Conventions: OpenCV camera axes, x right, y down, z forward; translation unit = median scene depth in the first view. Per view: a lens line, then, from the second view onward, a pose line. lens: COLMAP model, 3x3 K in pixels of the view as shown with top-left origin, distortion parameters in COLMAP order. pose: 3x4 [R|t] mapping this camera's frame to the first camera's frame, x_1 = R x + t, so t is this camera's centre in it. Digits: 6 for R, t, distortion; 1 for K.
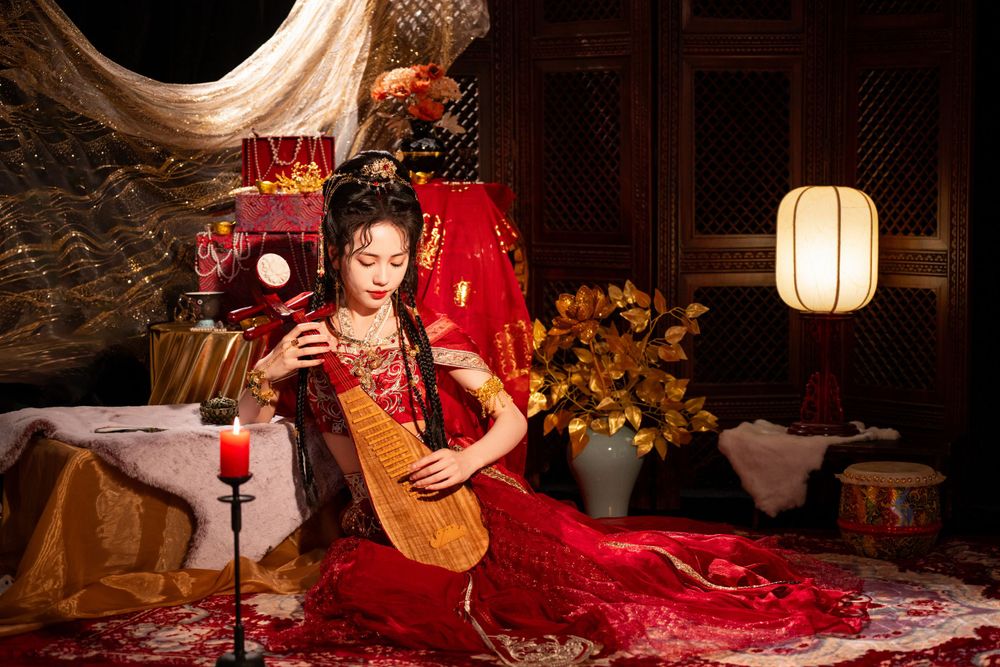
lens RADIAL K [[1939.7, 0, 500.0], [0, 1939.7, 333.5], [0, 0, 1]] dist [-0.122651, 0.045120]
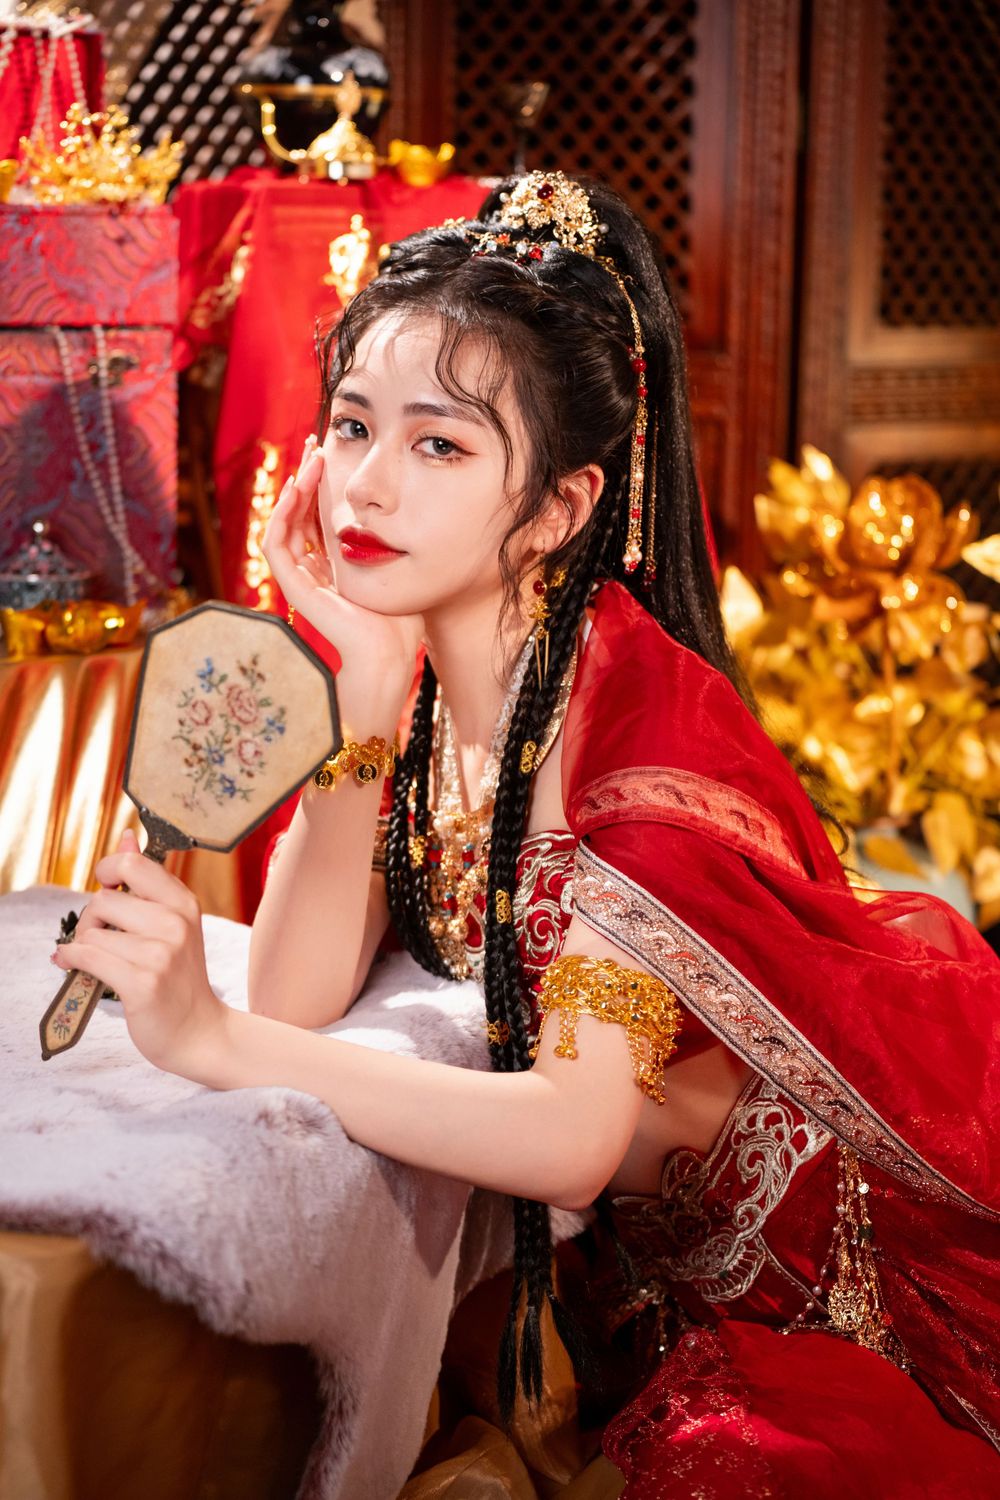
lens RADIAL K [[2909.5, 0, 472.5], [0, 2909.5, 747.6], [0, 0, 1]] dist [-0.122651, 0.045120]
pose [[0.873027, -0.067979, 0.482911, -0.275053], [0.015004, 0.993512, 0.112731, -0.035013], [-0.487441, -0.091172, 0.868383, 0.531646]]
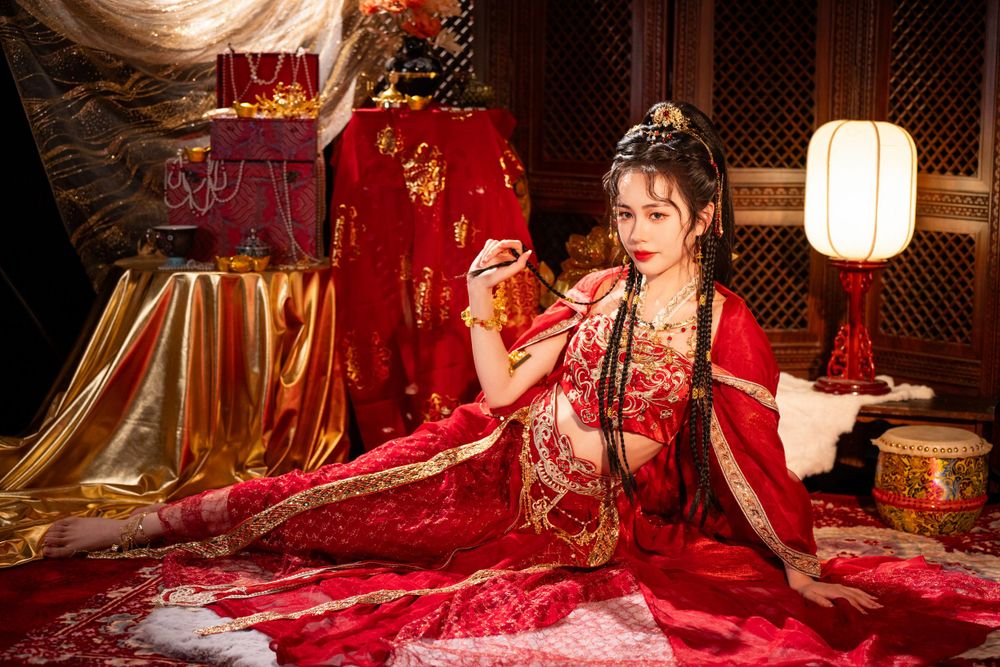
lens RADIAL K [[1939.7, 0, 500.0], [0, 1939.7, 333.5], [0, 0, 1]] dist [-0.122651, 0.045120]
pose [[0.998981, 0.013767, 0.042977, -0.038367], [-0.016216, 0.998233, 0.057162, -0.024432], [-0.042114, -0.057800, 0.997439, 0.090505]]
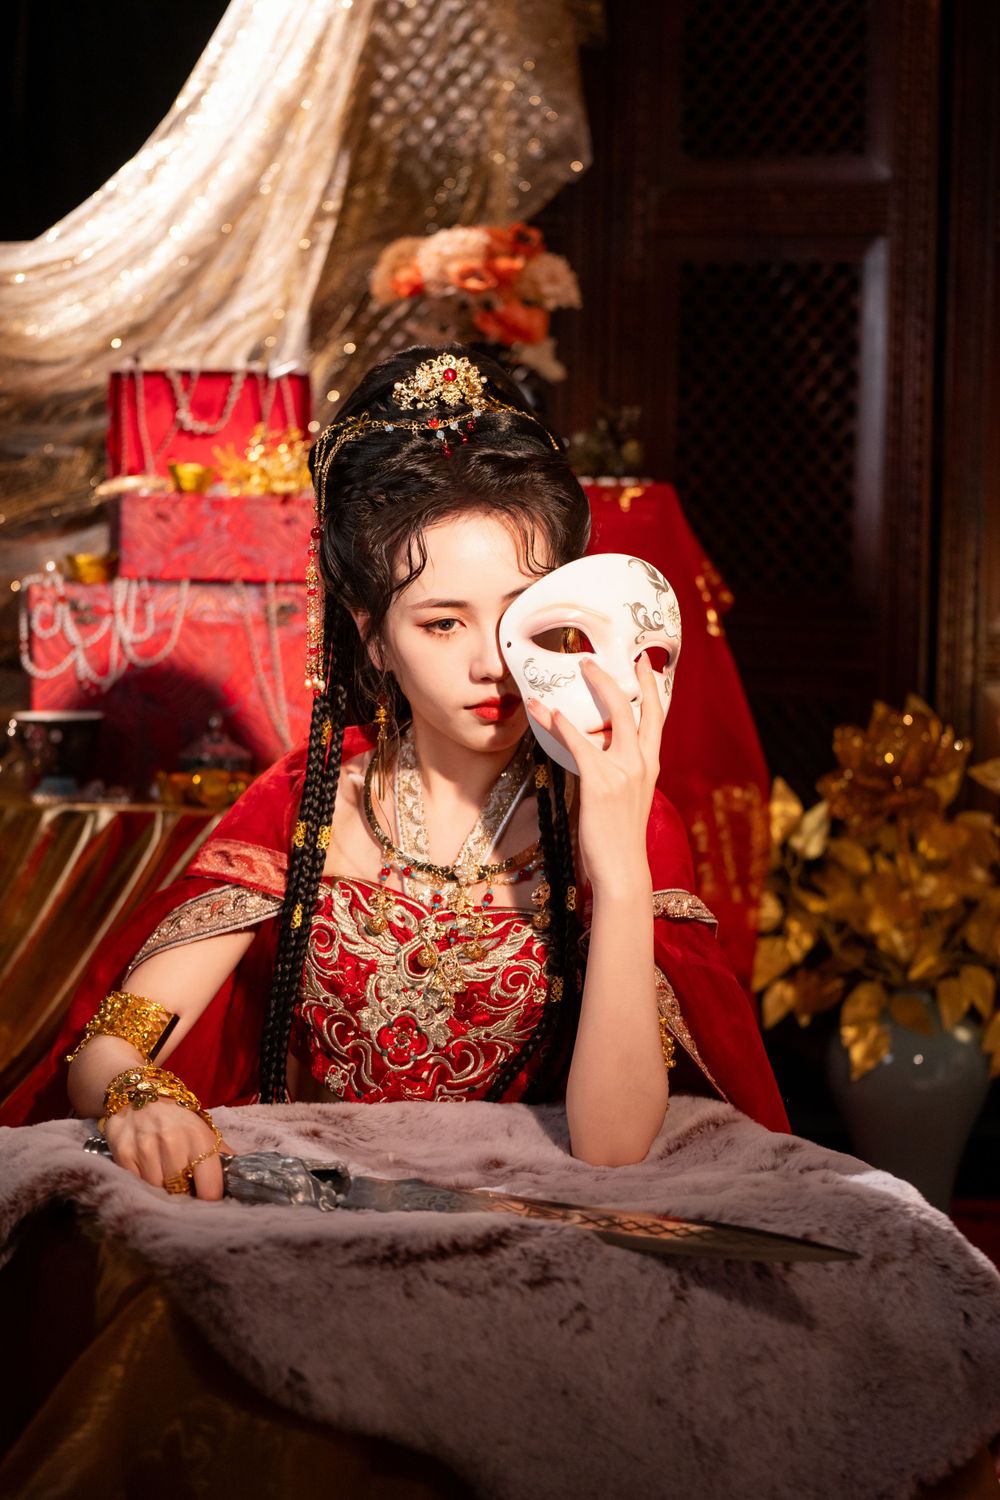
lens RADIAL K [[2909.5, 0, 472.5], [0, 2909.5, 747.6], [0, 0, 1]] dist [-0.122651, 0.045120]
pose [[0.978440, 0.009198, 0.206329, -0.188693], [-0.009534, 0.999954, 0.000634, -0.014346], [-0.206313, -0.002588, 0.978483, 0.322589]]
